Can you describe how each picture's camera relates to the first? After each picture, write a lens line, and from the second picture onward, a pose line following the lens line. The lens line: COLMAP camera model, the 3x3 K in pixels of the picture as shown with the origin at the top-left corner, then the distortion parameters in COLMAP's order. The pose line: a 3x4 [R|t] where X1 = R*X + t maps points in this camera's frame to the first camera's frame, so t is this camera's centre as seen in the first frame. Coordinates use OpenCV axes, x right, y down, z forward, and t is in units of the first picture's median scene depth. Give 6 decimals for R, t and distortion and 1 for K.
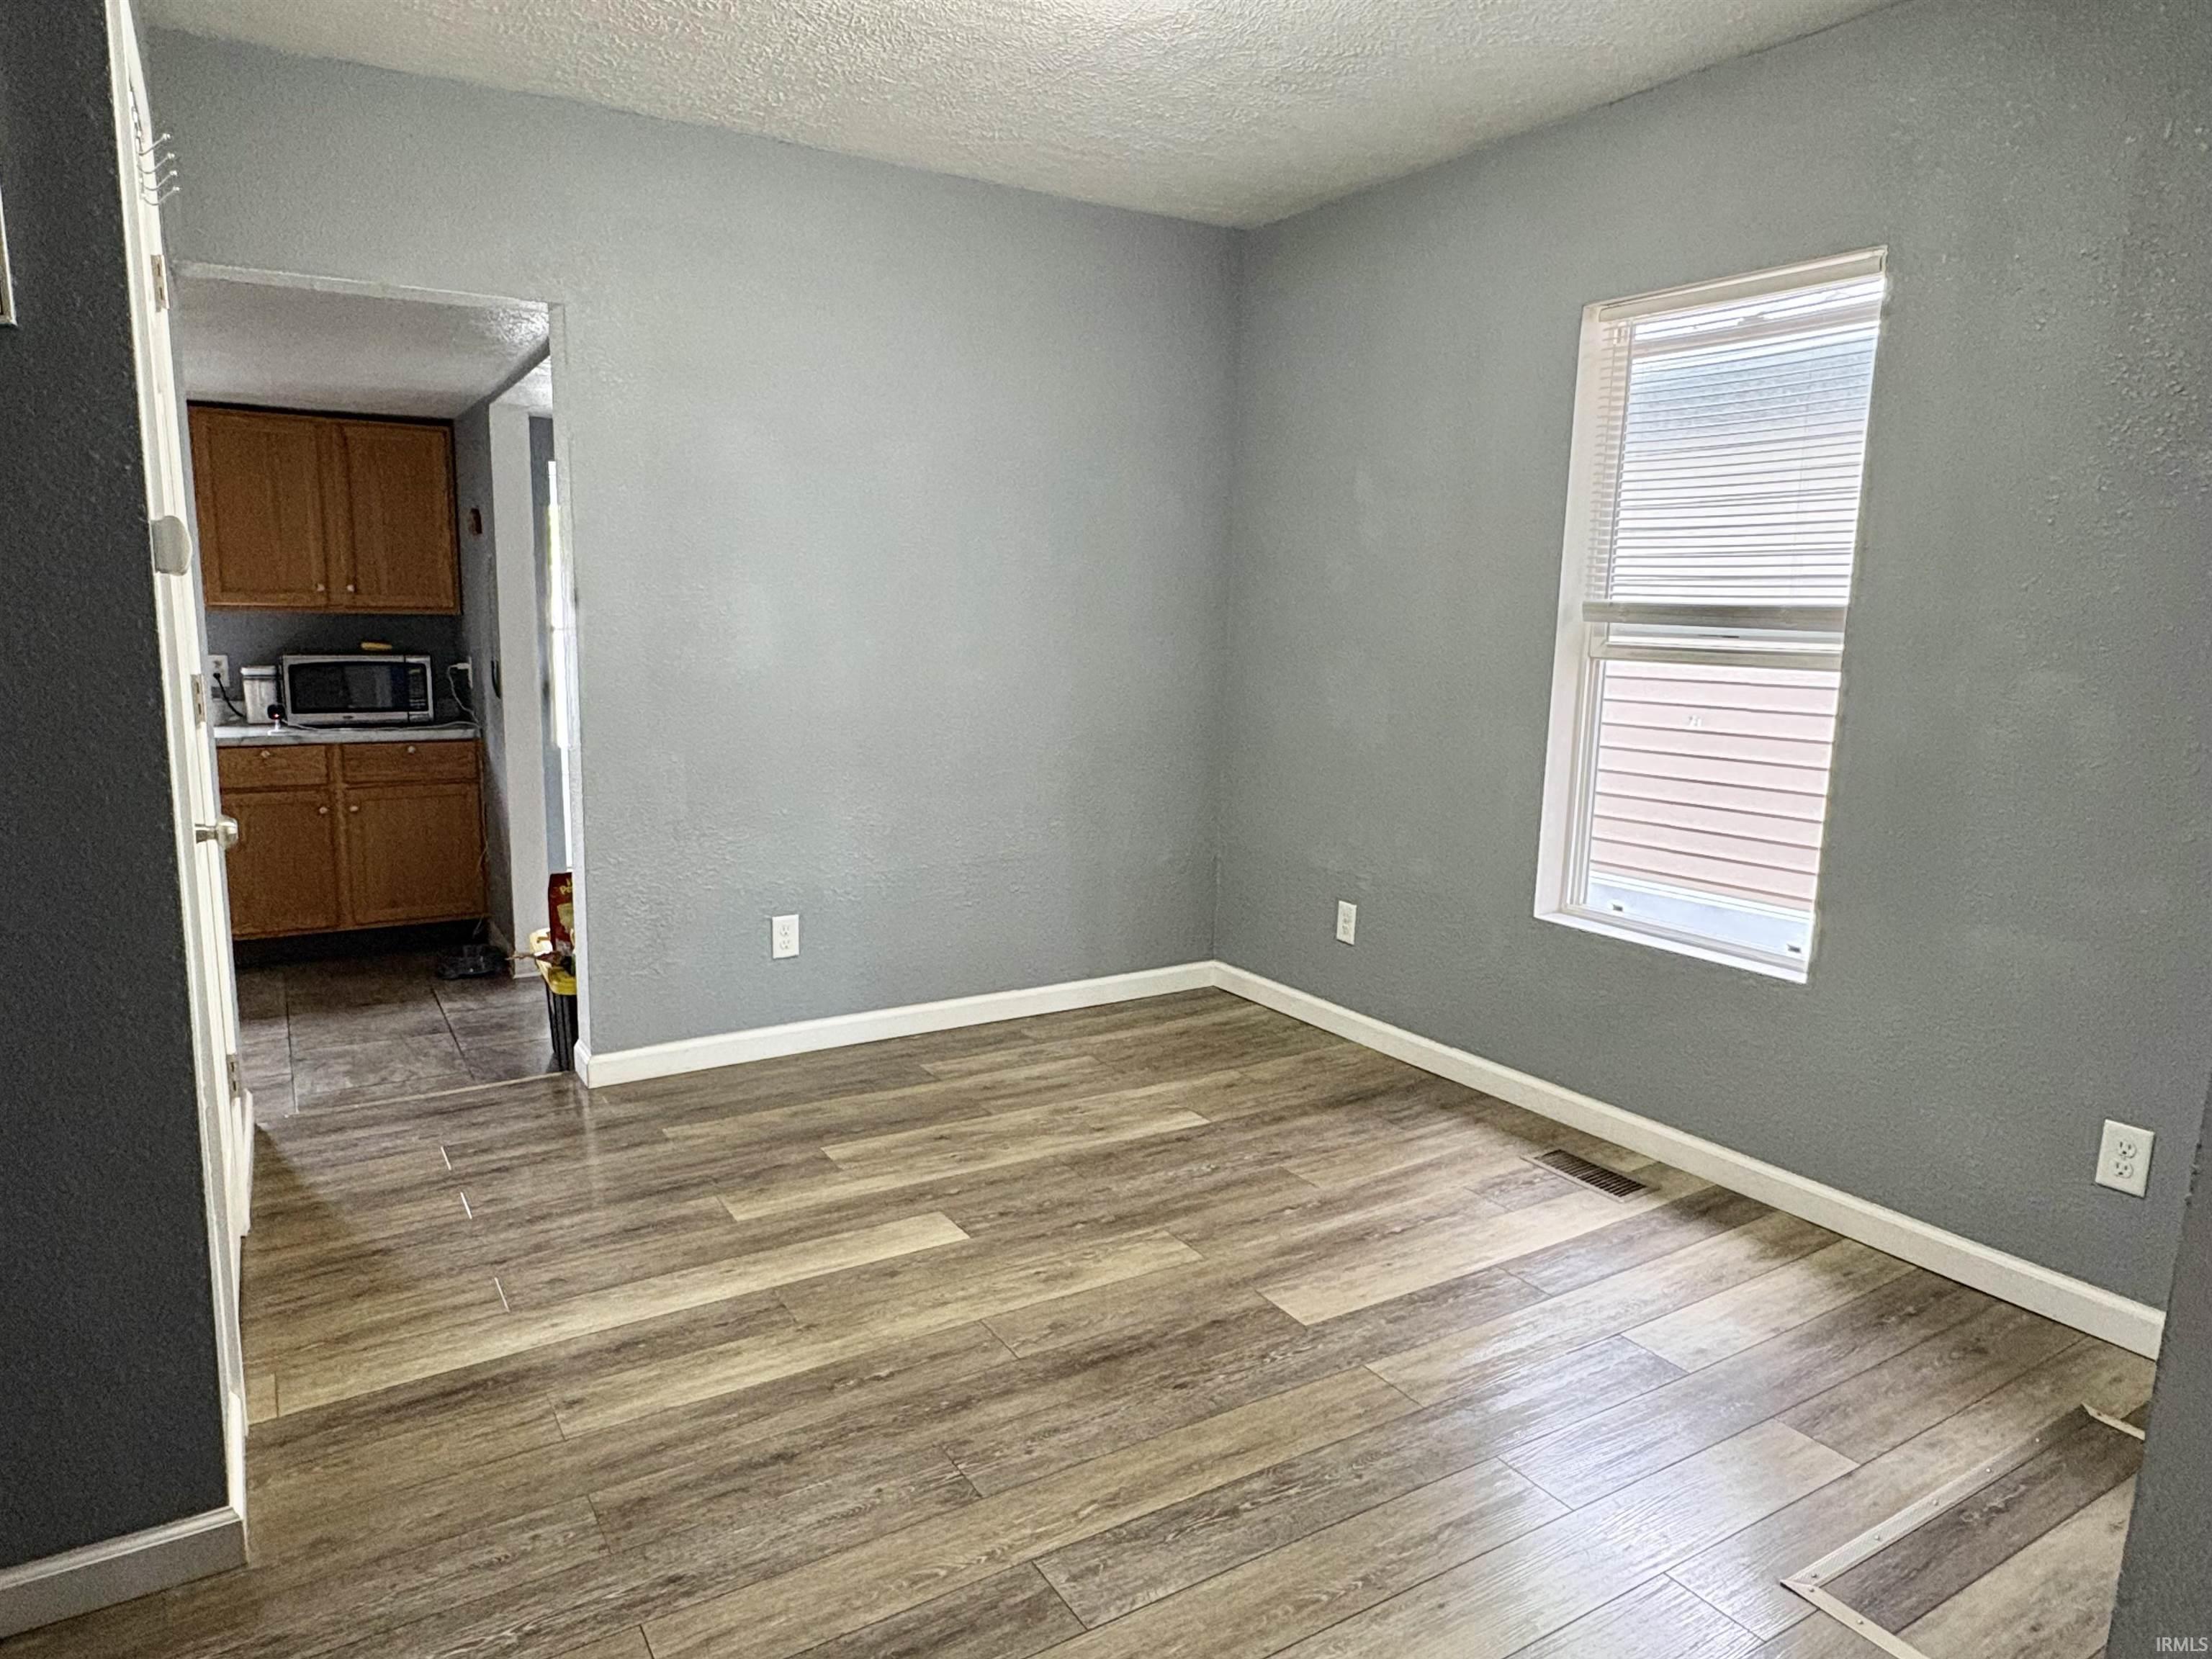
lens RADIAL K [[1383.6, 0, 1101.3], [0, 1383.6, 838.7], [0, 0, 1]] dist [-0.003299, 0.006515]
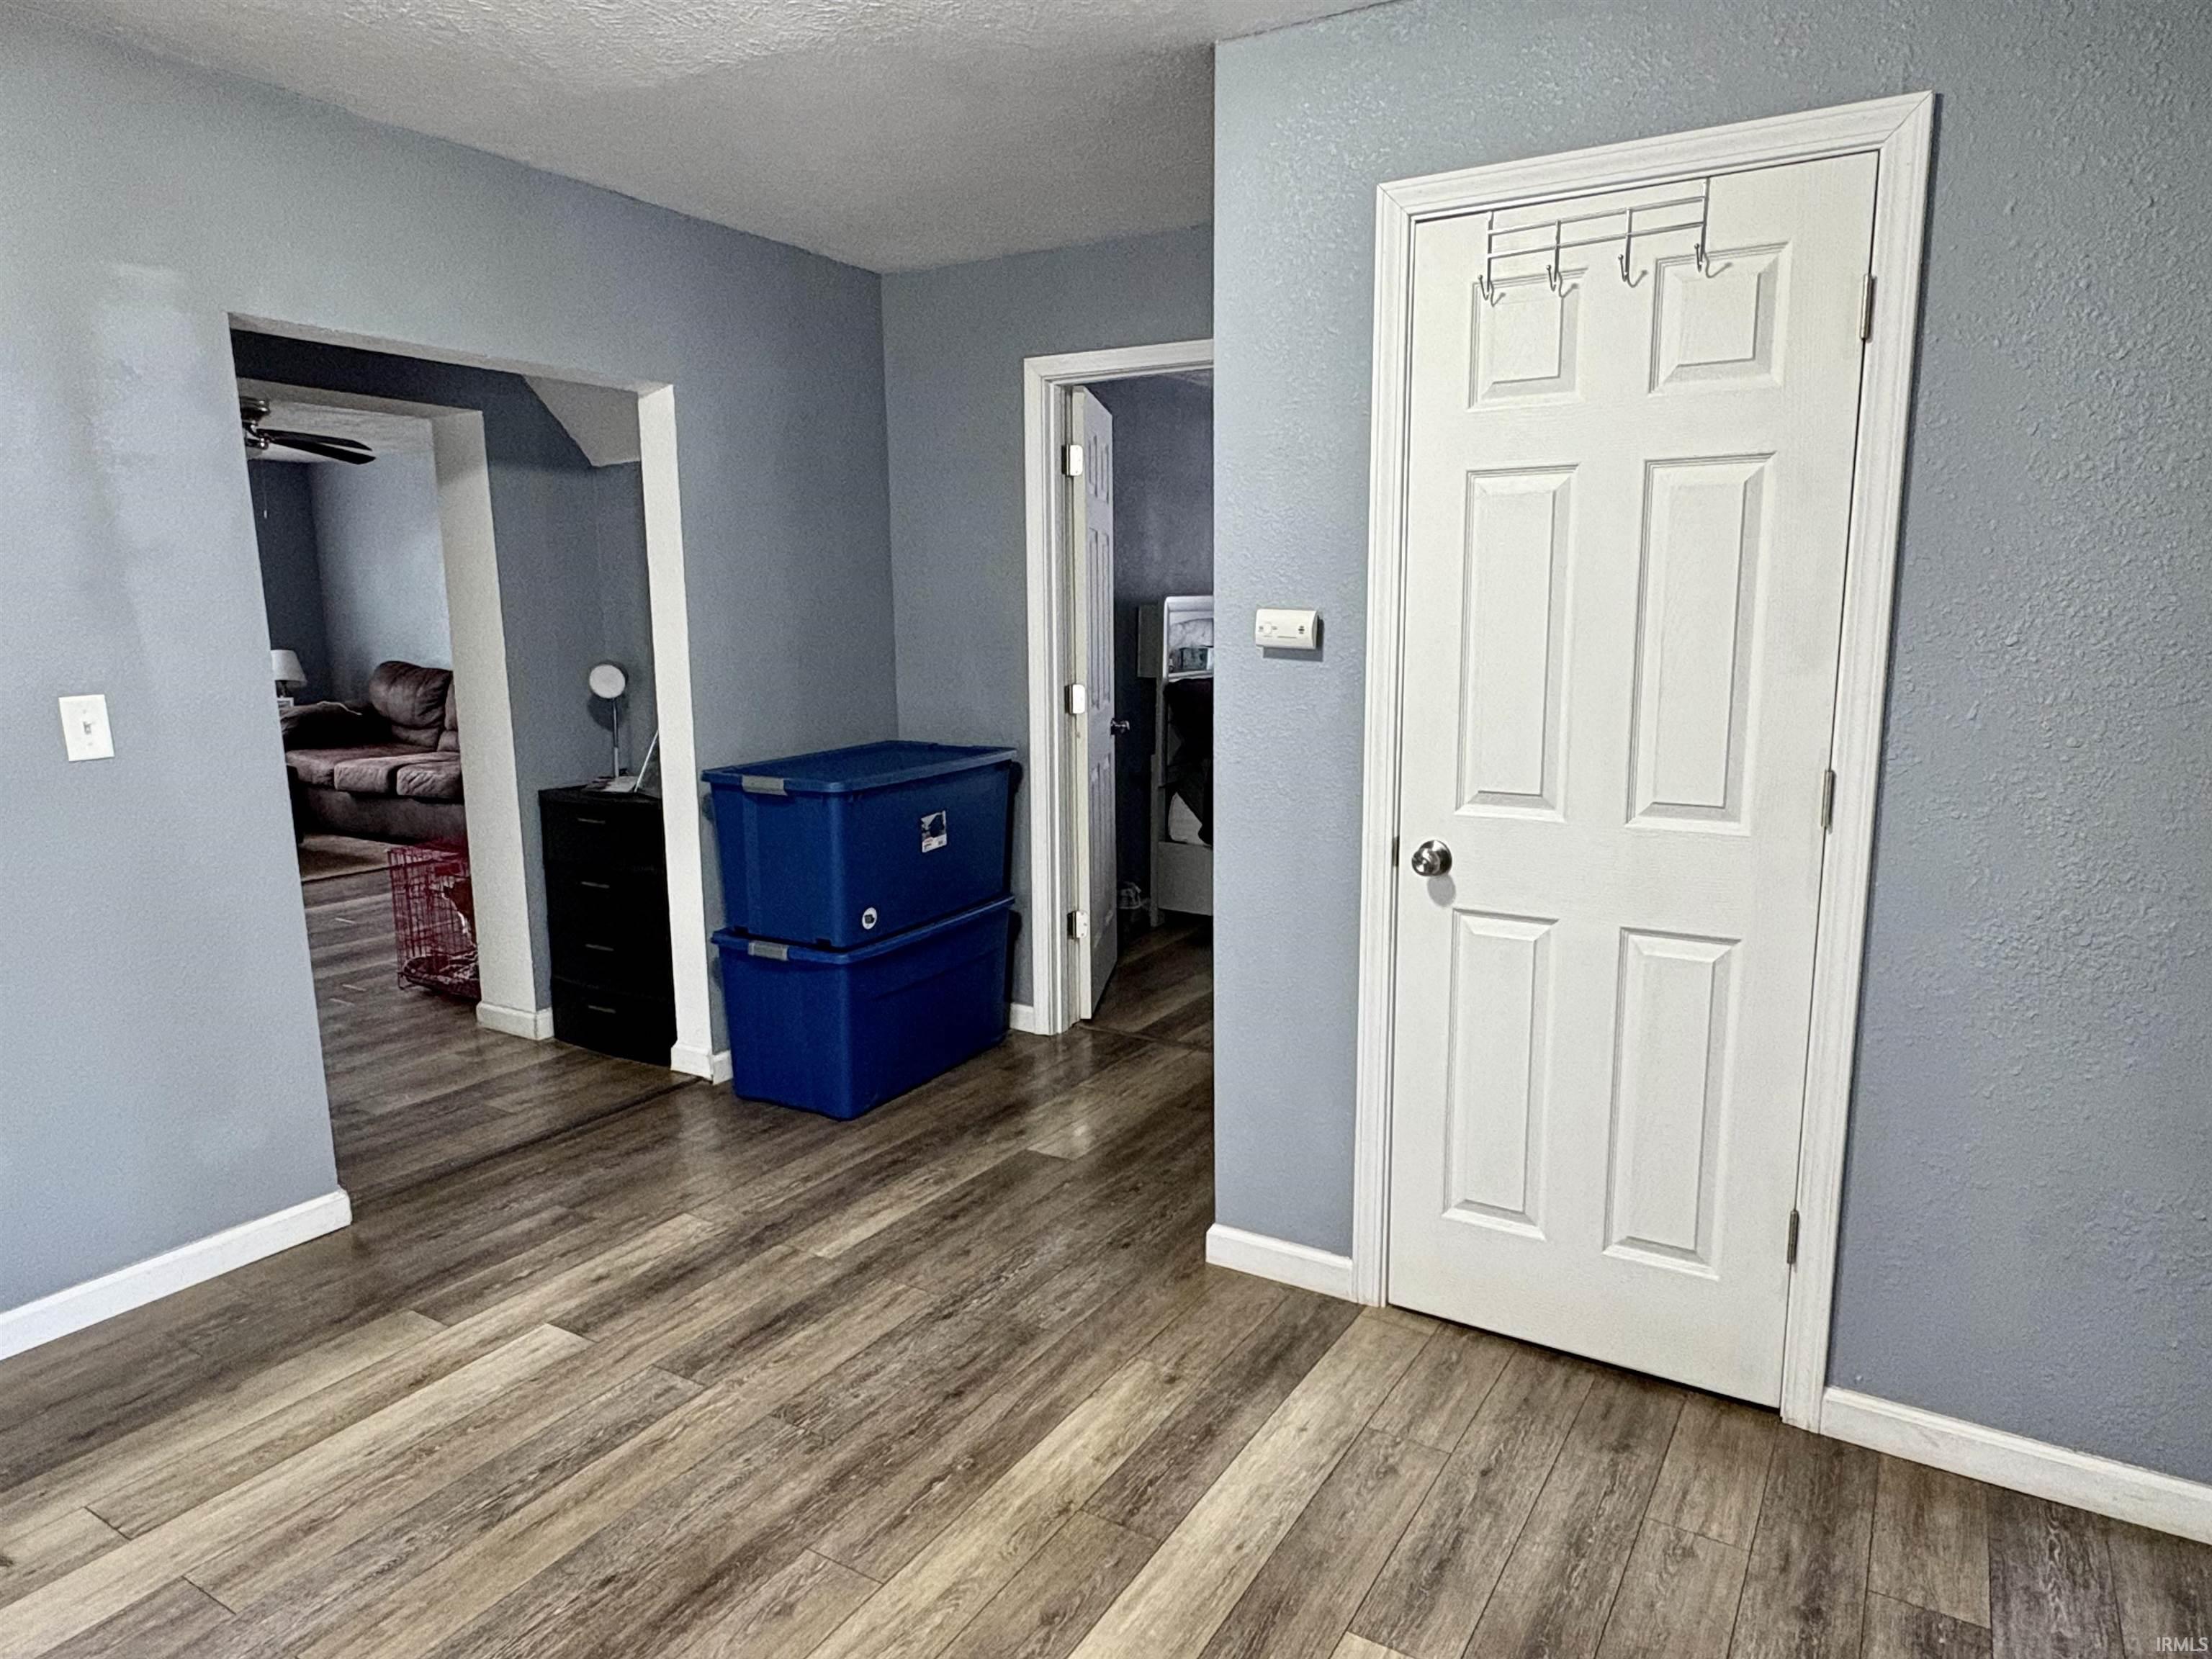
lens RADIAL K [[1383.6, 0, 1101.3], [0, 1383.6, 838.7], [0, 0, 1]] dist [-0.003299, 0.006515]
pose [[-0.893574, 0.063299, -0.444431, 0.121968], [-0.087195, 0.946681, 0.310147, -0.302946], [0.440367, 0.315892, -0.840410, 1.528456]]
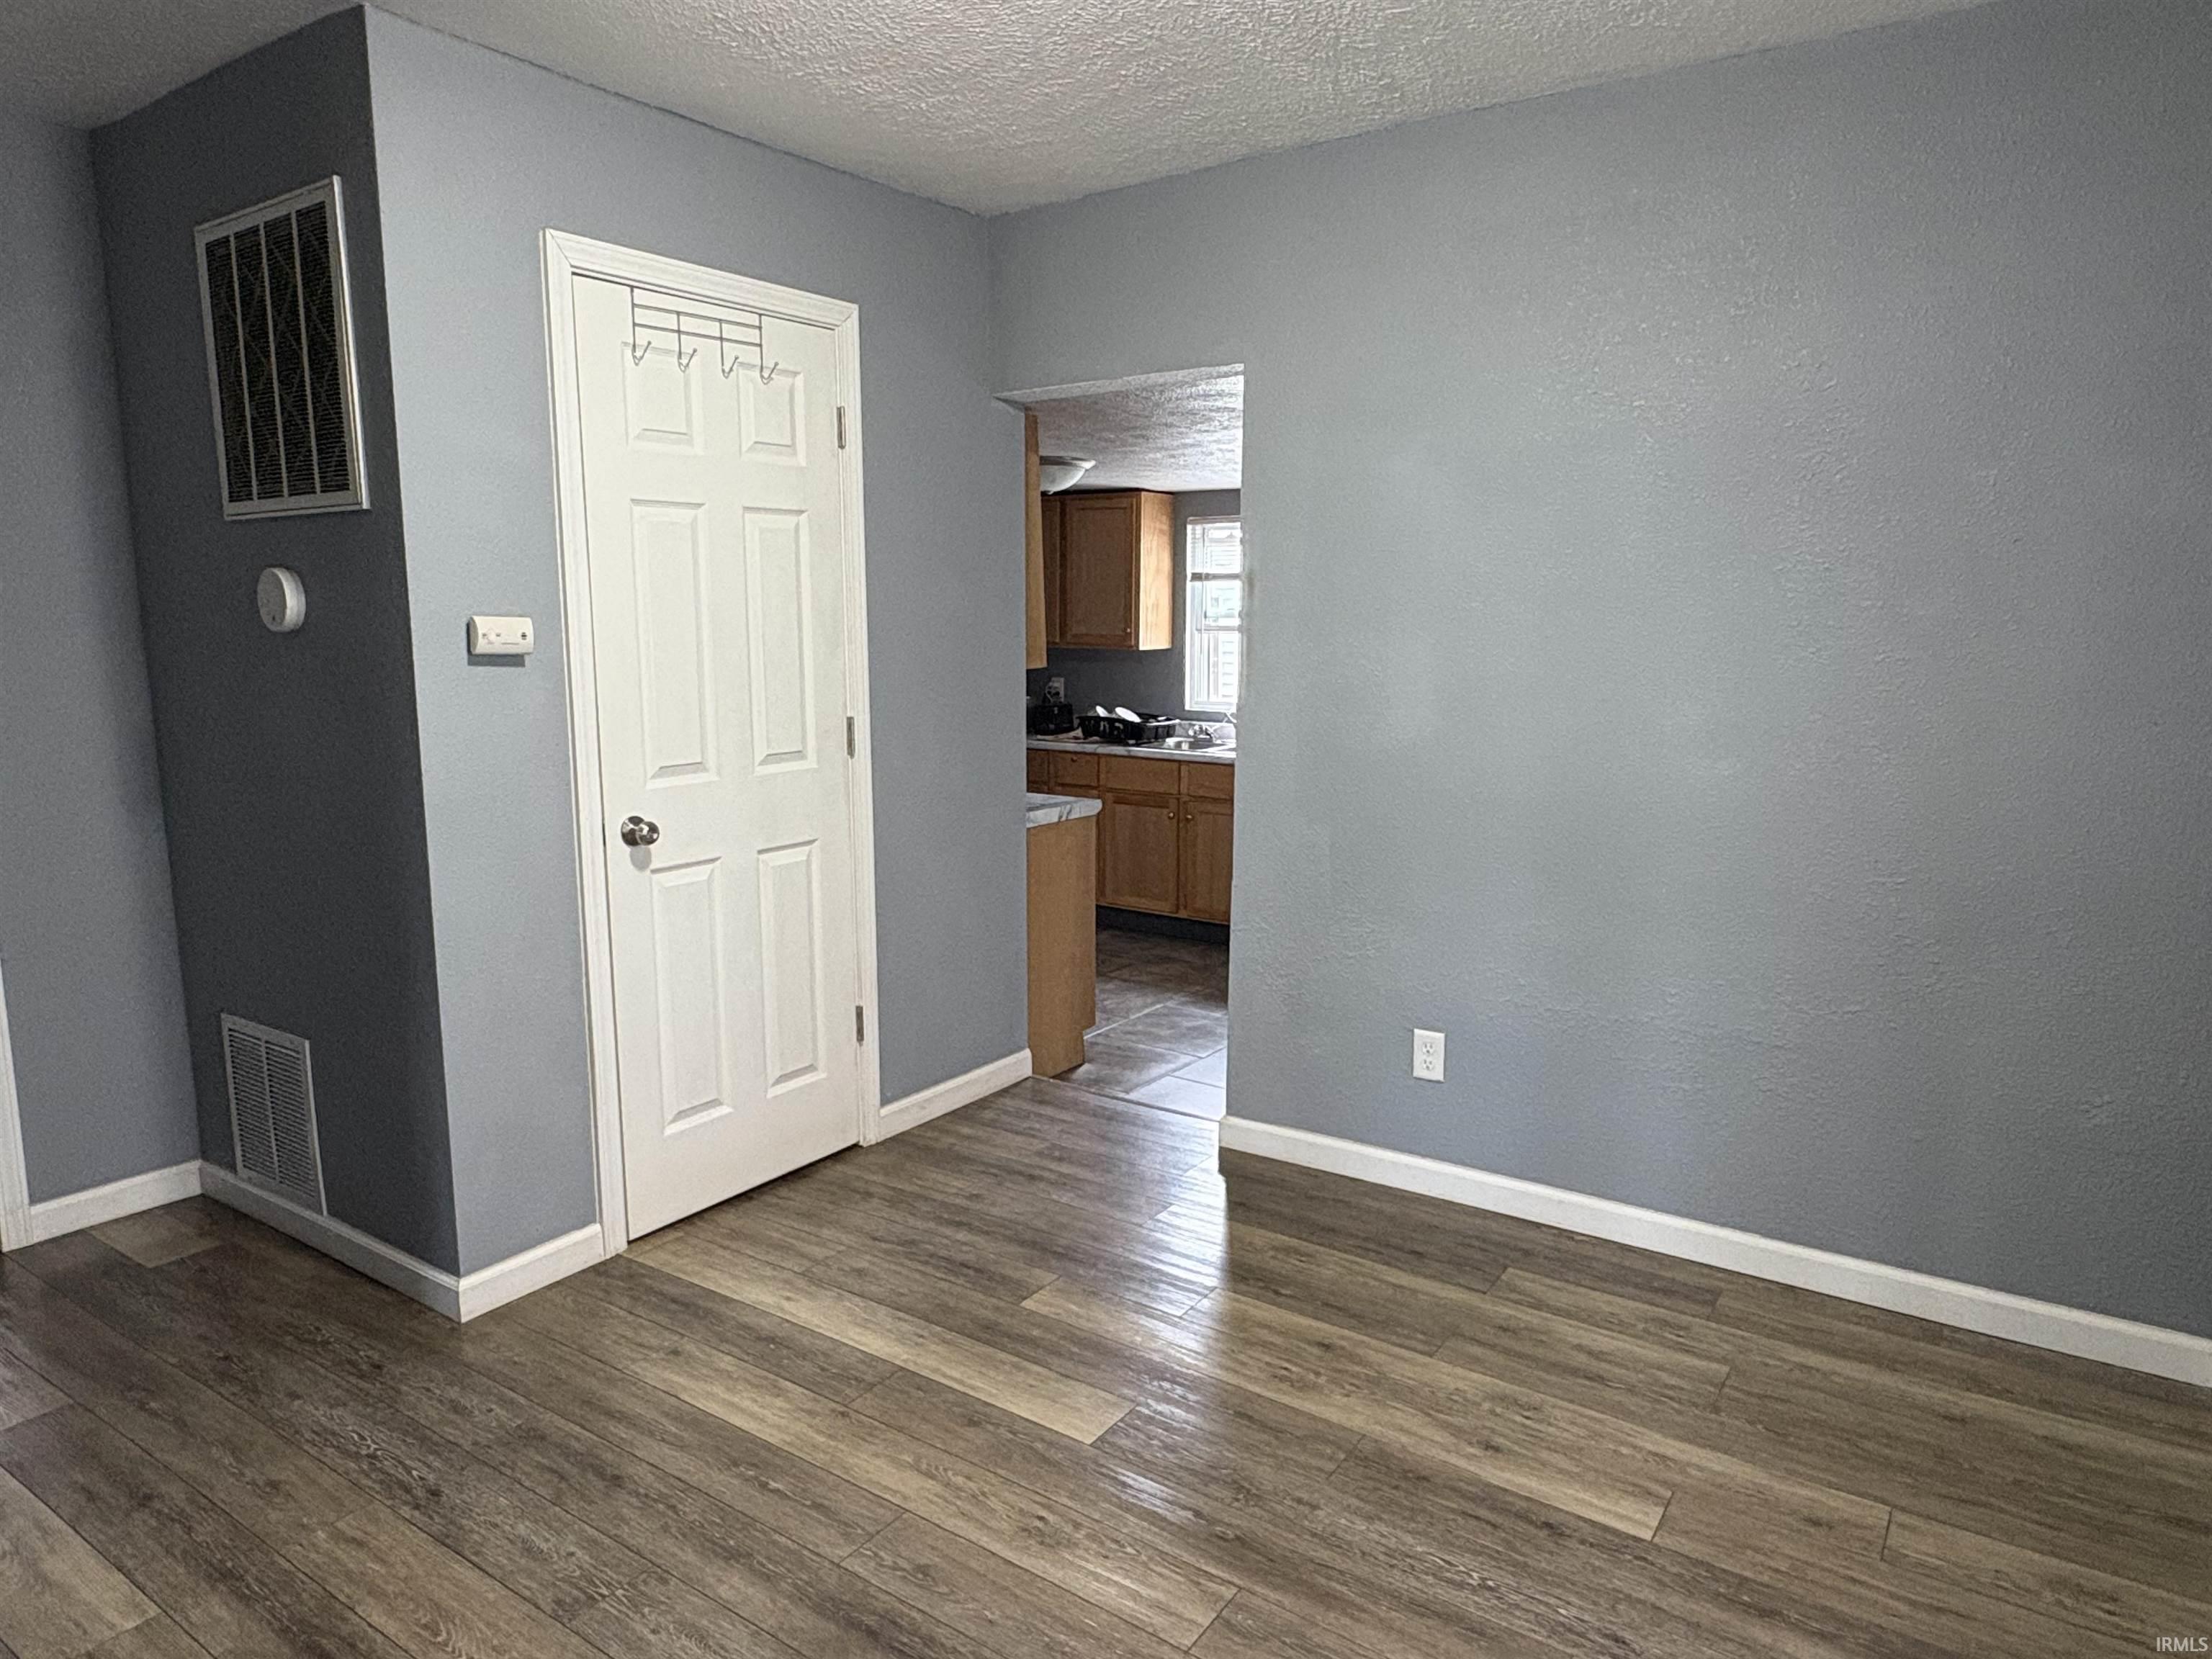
lens RADIAL K [[1383.6, 0, 1101.3], [0, 1383.6, 838.7], [0, 0, 1]] dist [-0.003299, 0.006515]
pose [[0.398144, 0.131647, -0.907827, 0.661198], [-0.148378, 0.985859, 0.077889, -0.143652], [0.905243, 0.103691, 0.412047, 0.684916]]
